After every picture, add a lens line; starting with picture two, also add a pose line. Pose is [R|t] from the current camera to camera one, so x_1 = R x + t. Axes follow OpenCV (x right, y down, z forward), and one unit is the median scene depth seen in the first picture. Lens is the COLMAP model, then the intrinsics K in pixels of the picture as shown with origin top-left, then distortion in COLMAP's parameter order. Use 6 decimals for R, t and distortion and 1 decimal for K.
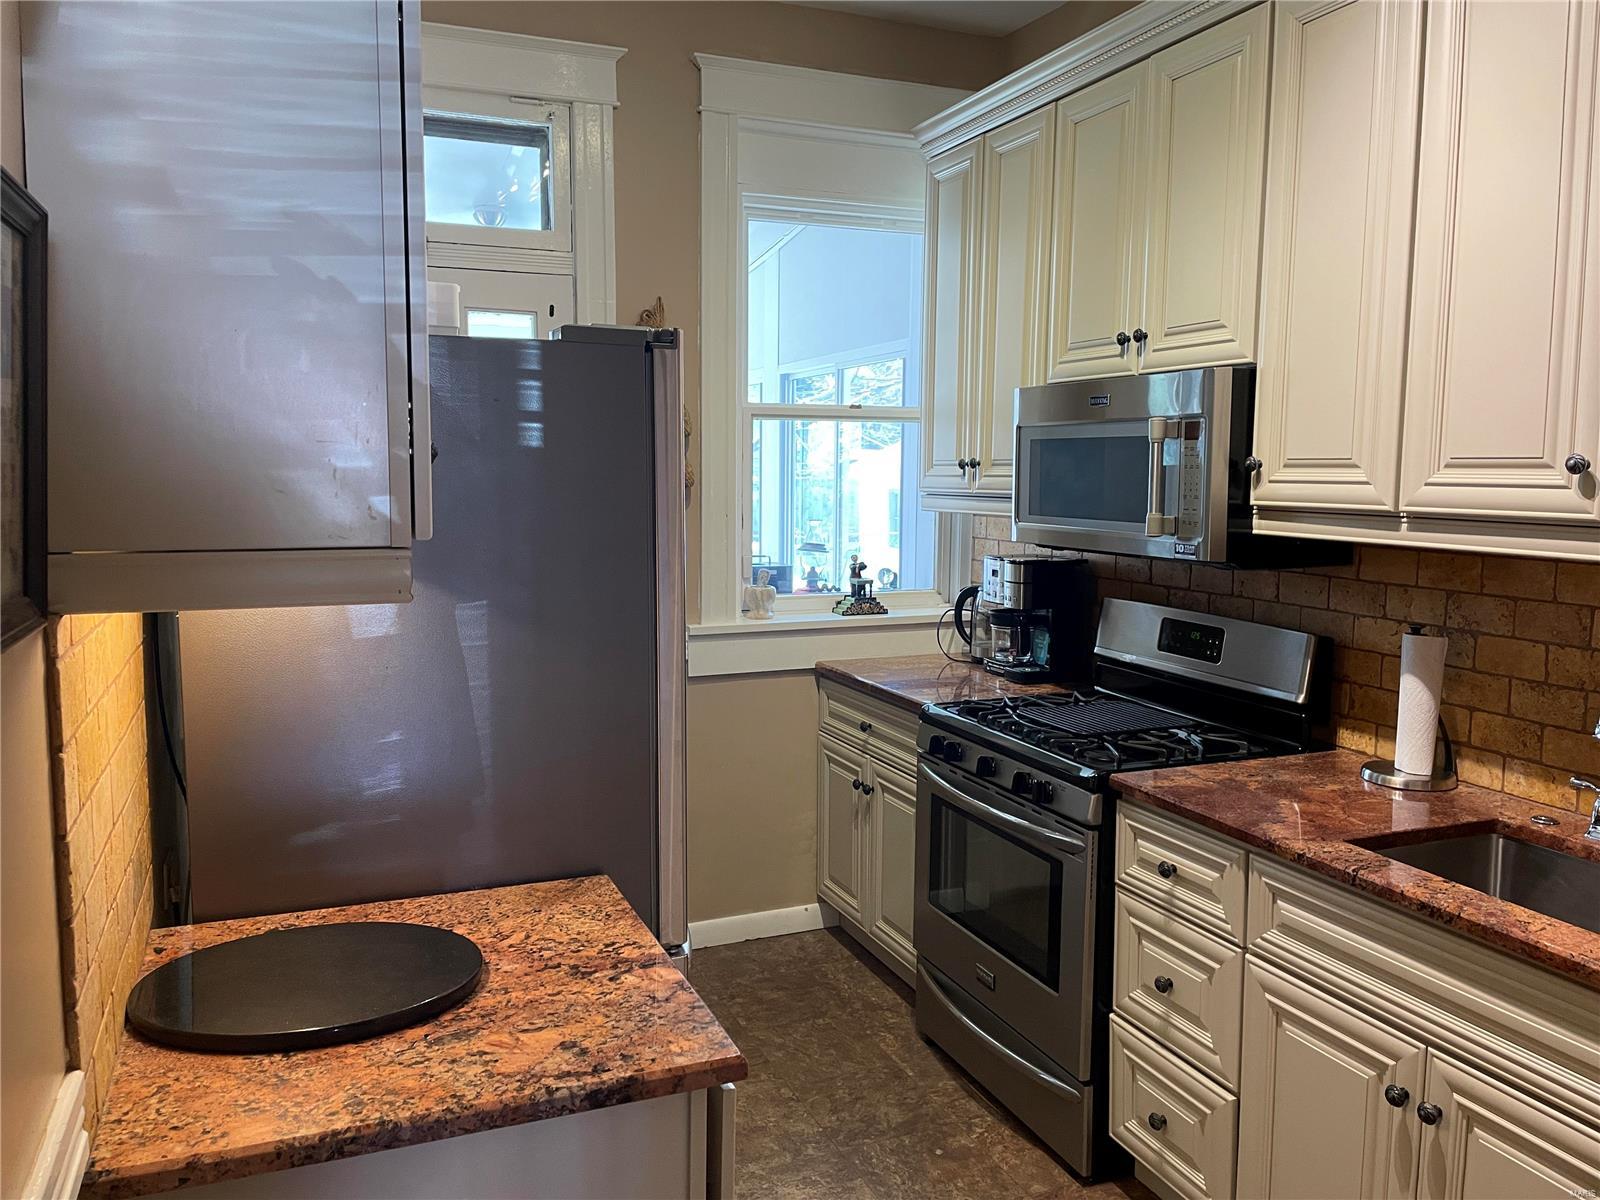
lens RADIAL K [[1218.2, 0, 770.0], [0, 1218.2, 579.0], [0, 0, 1]] dist [0.088156, -0.105278]
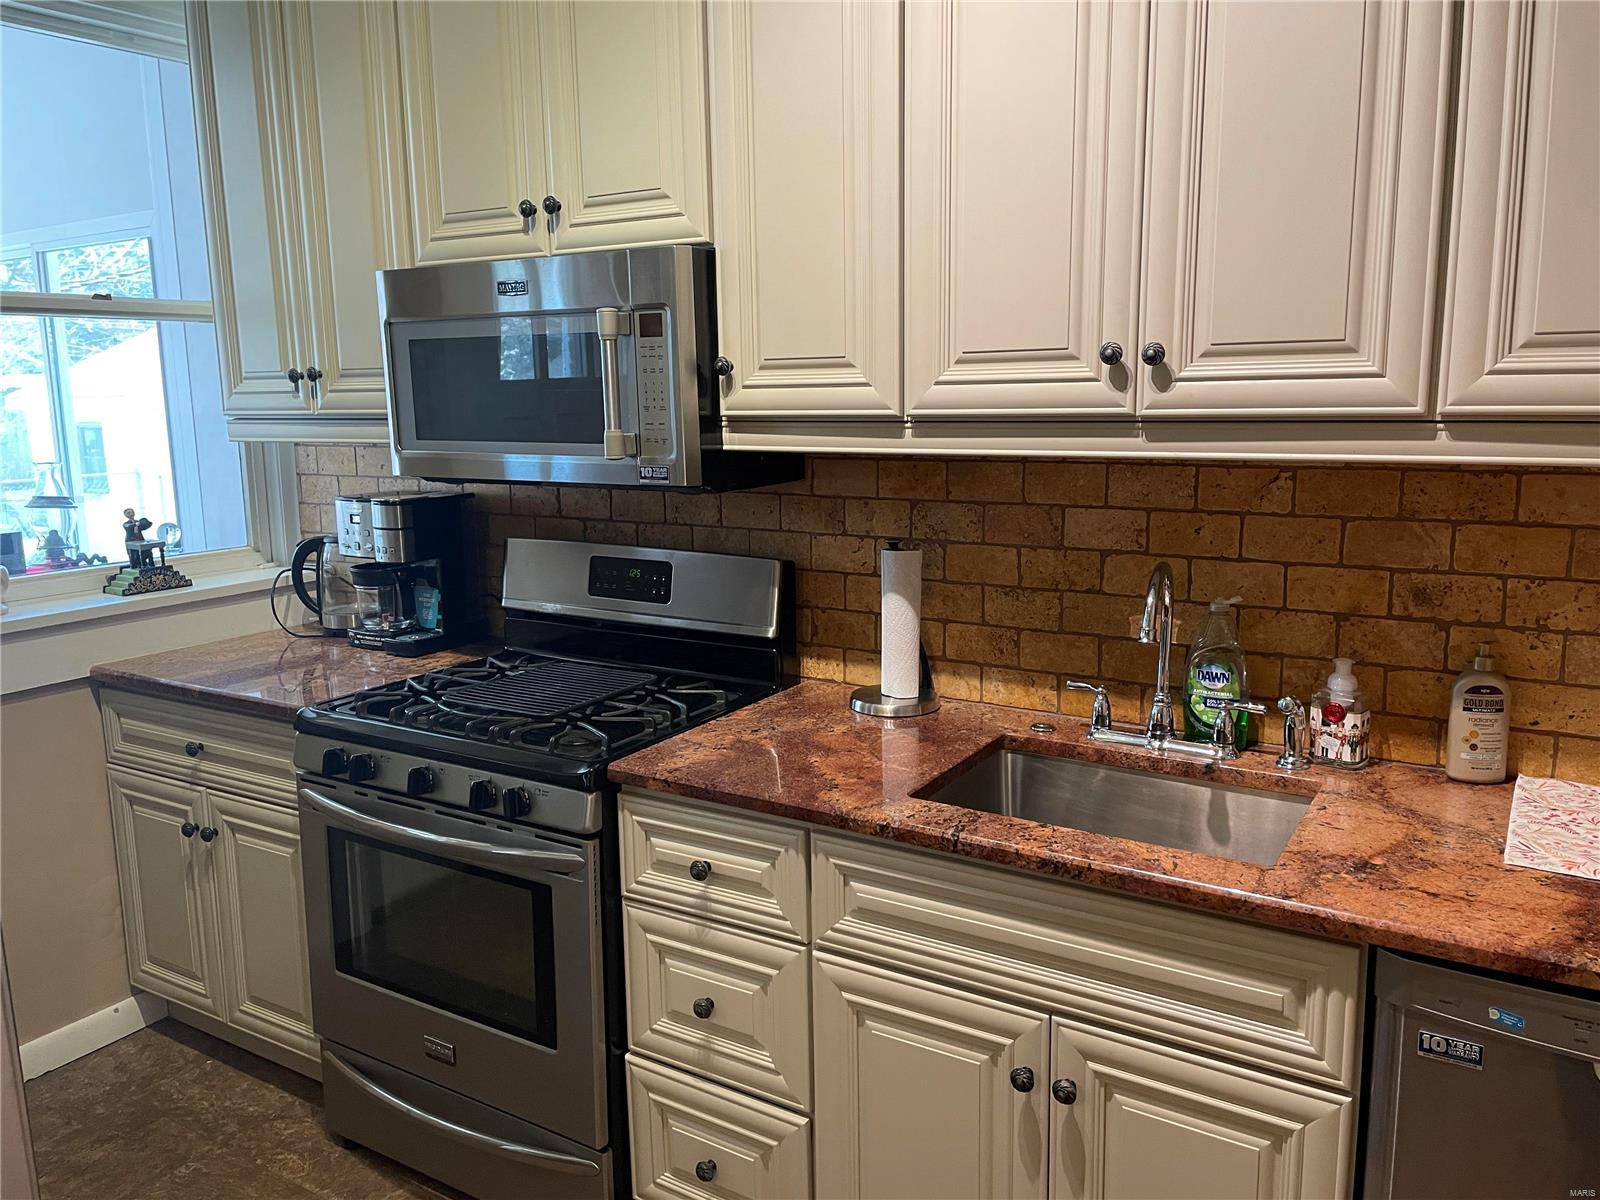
lens RADIAL K [[1218.2, 0, 805.6], [0, 1218.2, 581.3], [0, 0, 1]] dist [0.088156, -0.105278]
pose [[0.802566, -0.114707, 0.585432, -0.064387], [0.078002, 0.993093, 0.087651, -0.015857], [-0.591442, -0.024681, 0.805970, 0.284292]]
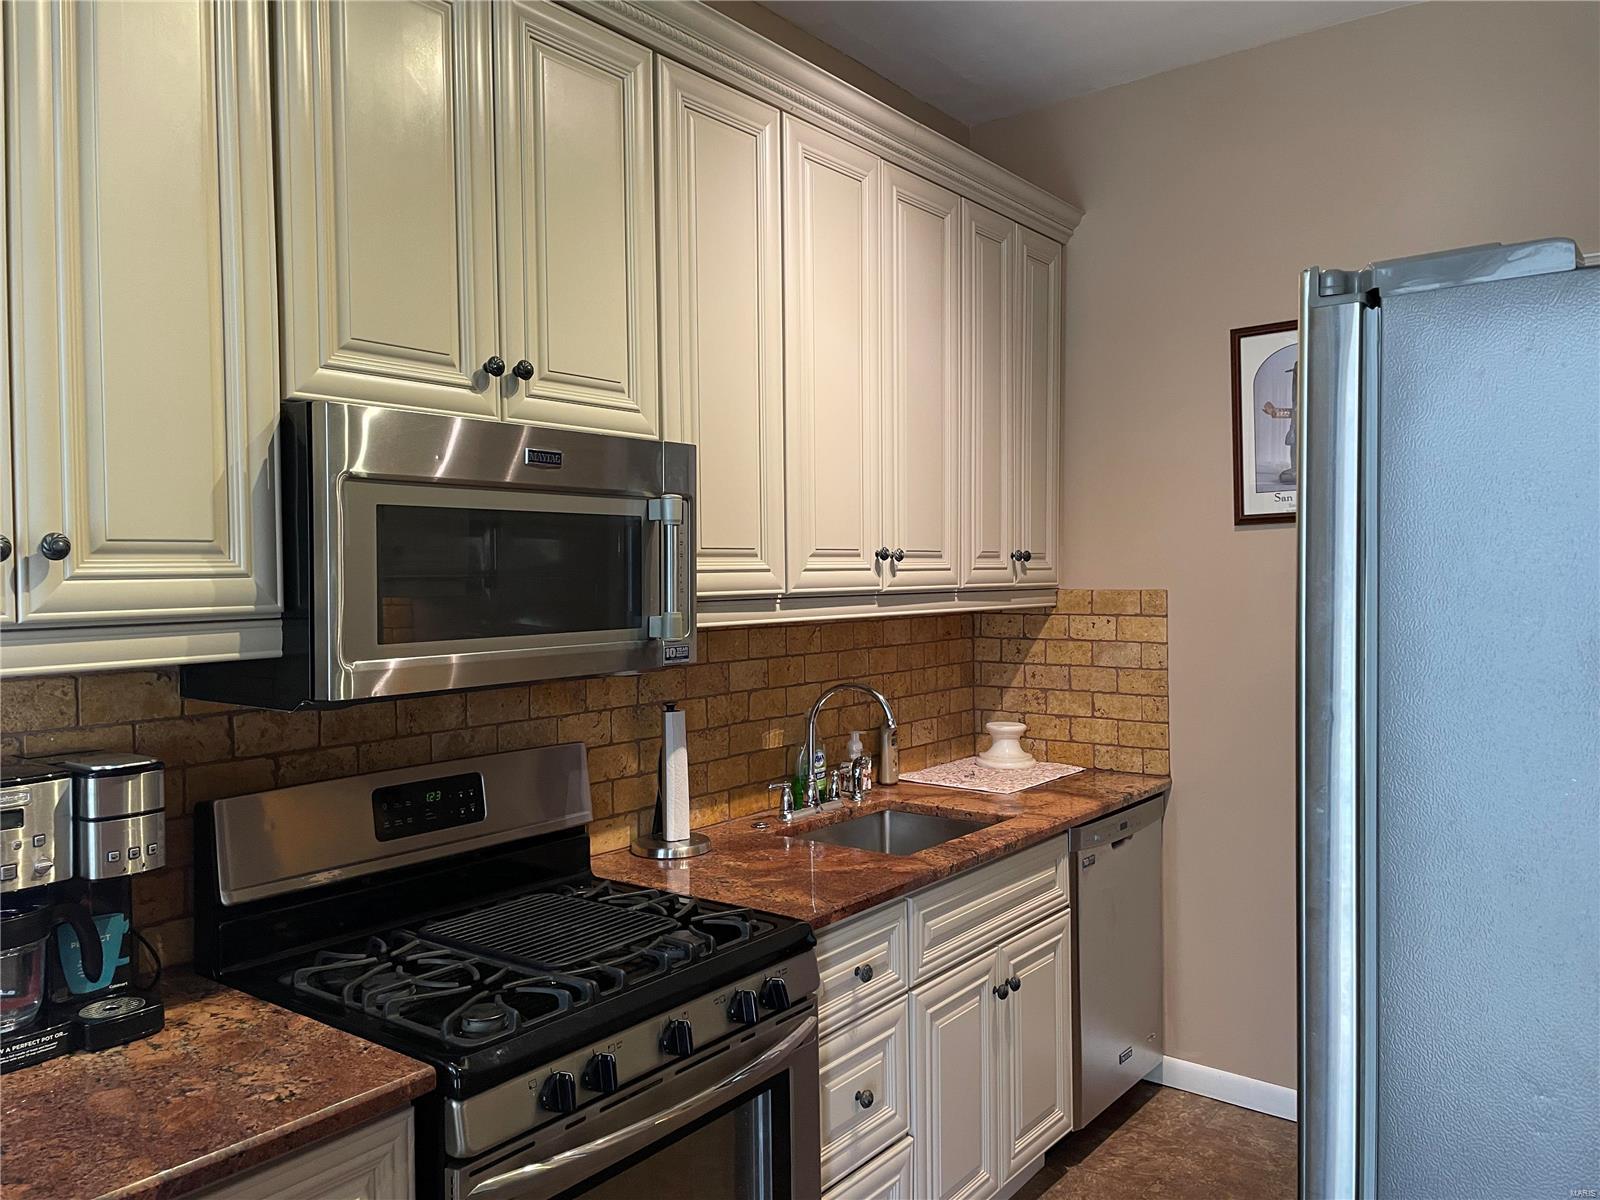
lens RADIAL K [[1218.2, 0, 803.5], [0, 1218.2, 584.2], [0, 0, 1]] dist [0.088156, -0.105278]
pose [[-0.525888, -0.014515, 0.850430, -0.414793], [0.085208, 0.993925, 0.069654, -0.121821], [-0.846275, 0.109094, -0.521457, 1.356144]]
